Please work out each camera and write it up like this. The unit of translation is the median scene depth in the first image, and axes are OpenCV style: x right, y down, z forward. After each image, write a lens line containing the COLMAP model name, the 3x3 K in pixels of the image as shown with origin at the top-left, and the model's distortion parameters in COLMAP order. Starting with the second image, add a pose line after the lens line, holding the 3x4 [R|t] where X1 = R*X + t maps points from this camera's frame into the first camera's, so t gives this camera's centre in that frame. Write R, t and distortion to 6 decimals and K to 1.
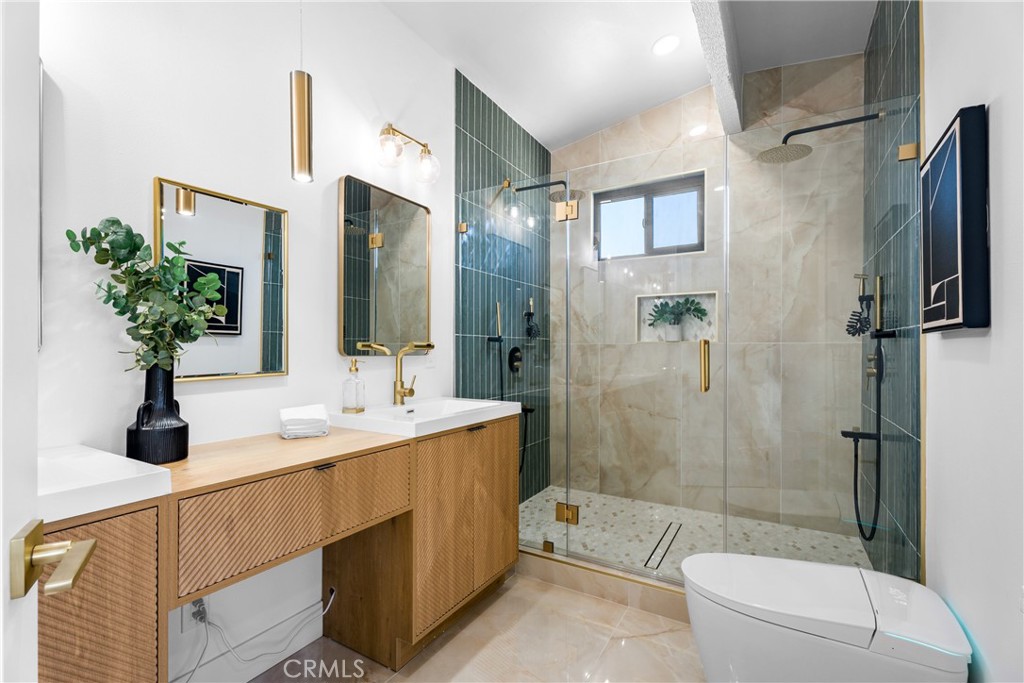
lens RADIAL K [[459.7, 0, 511.2], [0, 459.7, 344.5], [0, 0, 1]] dist [-0.000922, -0.000285]
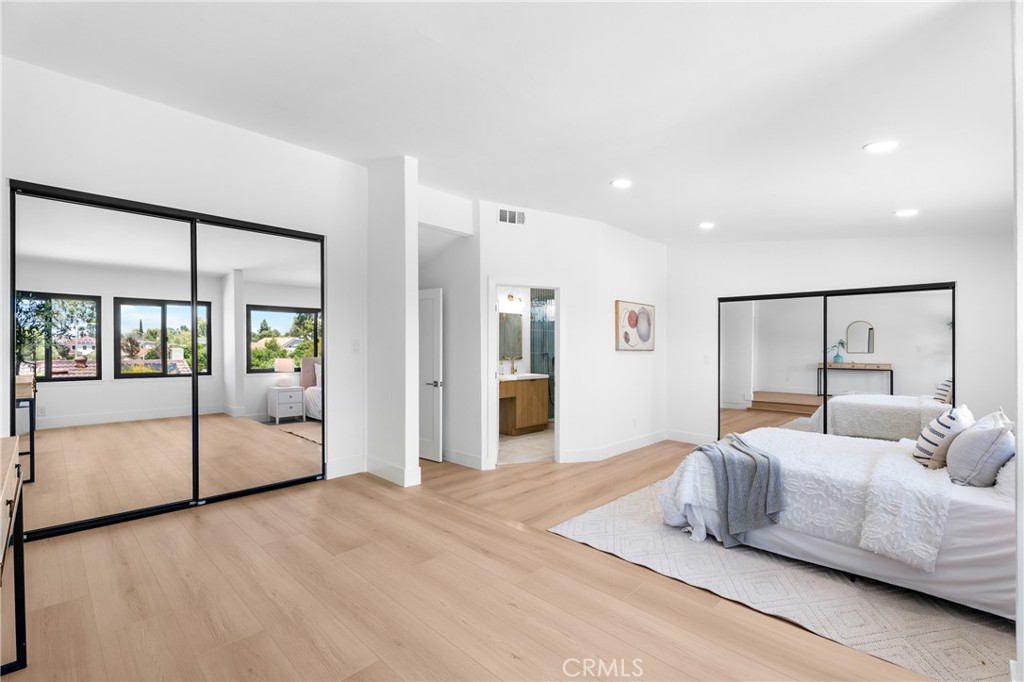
lens RADIAL K [[459.7, 0, 506.4], [0, 459.7, 346.3], [0, 0, 1]] dist [-0.000922, -0.000285]
pose [[0.969910, -0.004427, -0.243425, 0.606867], [0.004221, 0.999990, -0.001366, -0.083760], [0.243429, 0.000297, 0.969919, -2.596553]]
